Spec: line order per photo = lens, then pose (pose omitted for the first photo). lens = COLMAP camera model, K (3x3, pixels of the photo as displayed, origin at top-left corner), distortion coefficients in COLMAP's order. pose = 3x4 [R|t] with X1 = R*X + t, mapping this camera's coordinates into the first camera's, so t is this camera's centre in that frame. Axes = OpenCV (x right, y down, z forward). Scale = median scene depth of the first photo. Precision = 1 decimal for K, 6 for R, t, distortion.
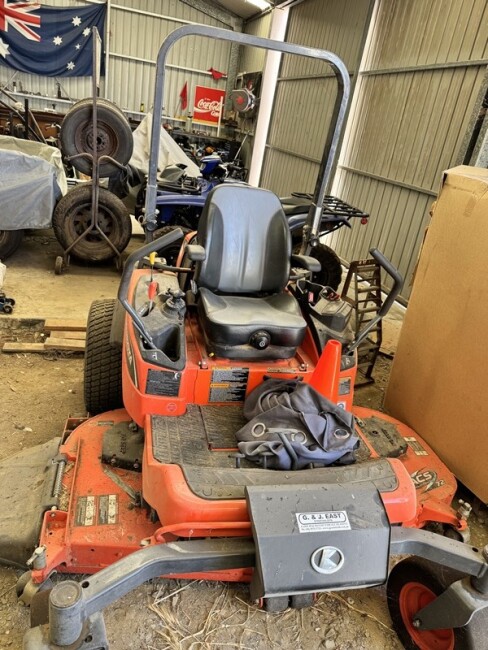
lens RADIAL K [[466.7, 0, 244.0], [0, 466.7, 325.0], [0, 0, 1]] dist [0.021083, 0.000724]
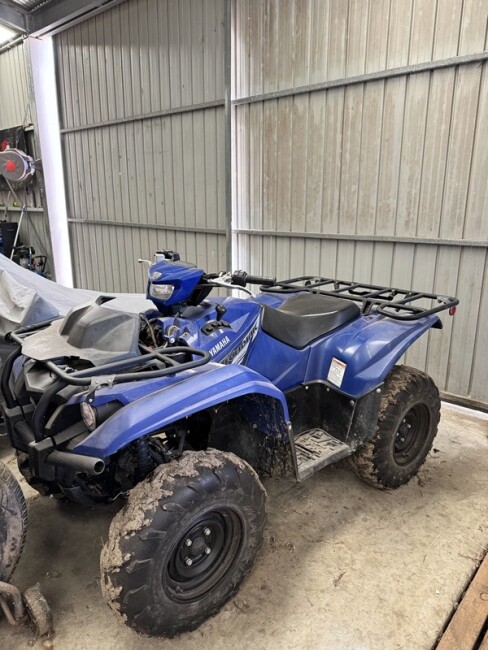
lens RADIAL K [[466.7, 0, 244.0], [0, 466.7, 325.0], [0, 0, 1]] dist [0.021083, 0.000724]
pose [[0.838970, -0.295555, 0.456921, -0.176267], [0.337005, 0.941452, -0.009819, -0.220250], [-0.427266, 0.162223, 0.889453, 0.446803]]
